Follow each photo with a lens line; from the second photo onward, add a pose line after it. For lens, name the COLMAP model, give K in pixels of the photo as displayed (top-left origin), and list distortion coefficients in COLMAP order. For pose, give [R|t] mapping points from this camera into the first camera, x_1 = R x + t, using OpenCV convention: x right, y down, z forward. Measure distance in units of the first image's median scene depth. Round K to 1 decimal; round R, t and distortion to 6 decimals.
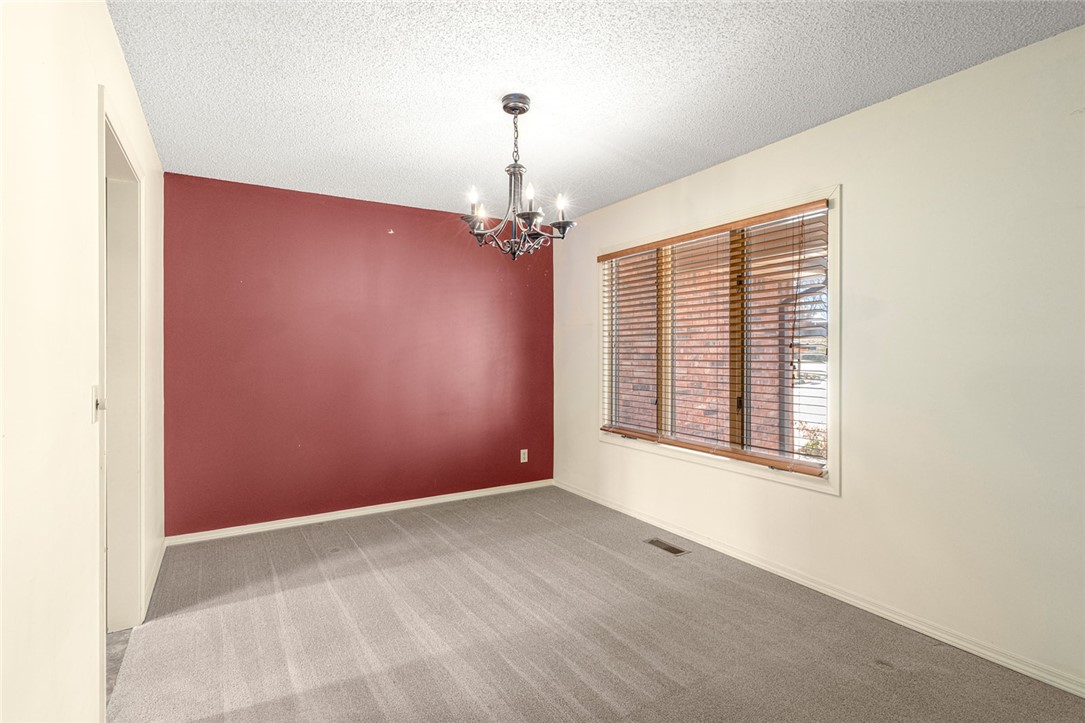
lens RADIAL K [[500.1, 0, 543.8], [0, 500.1, 349.5], [0, 0, 1]] dist [0.000535, 0.000078]
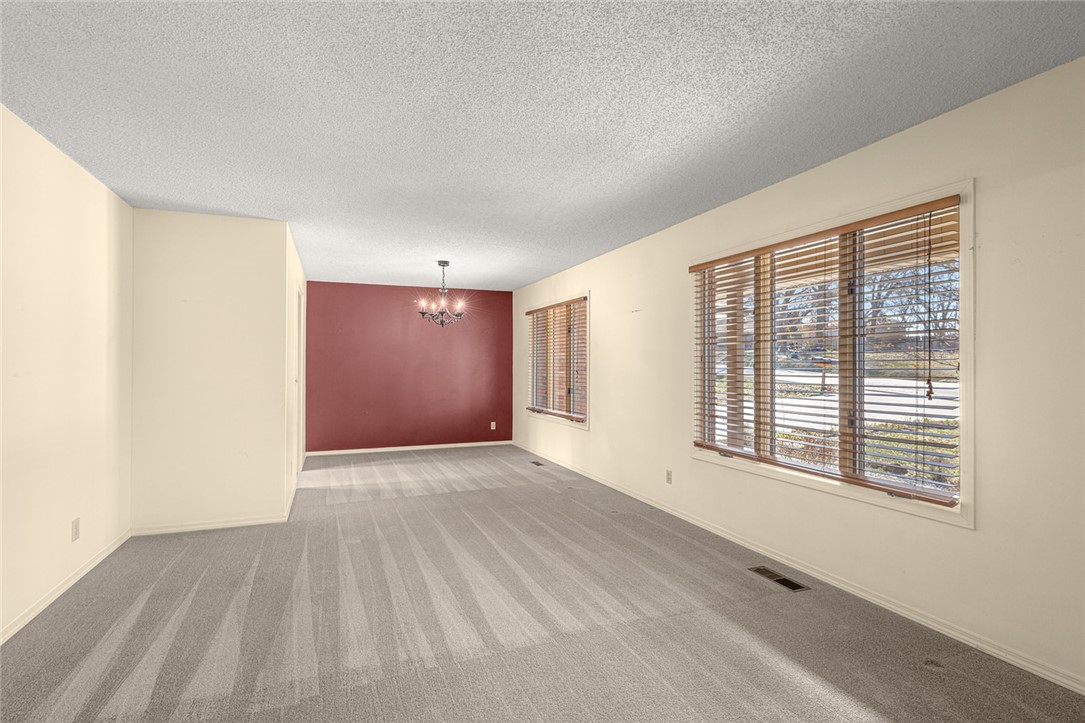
lens RADIAL K [[508.0, 0, 563.3], [0, 508.0, 360.8], [0, 0, 1]] dist [0.003293, 0.000093]
pose [[0.990142, 0.003048, -0.140035, 0.474189], [-0.003627, 0.999986, -0.003880, -0.004859], [0.140021, 0.004350, 0.990139, -0.743986]]
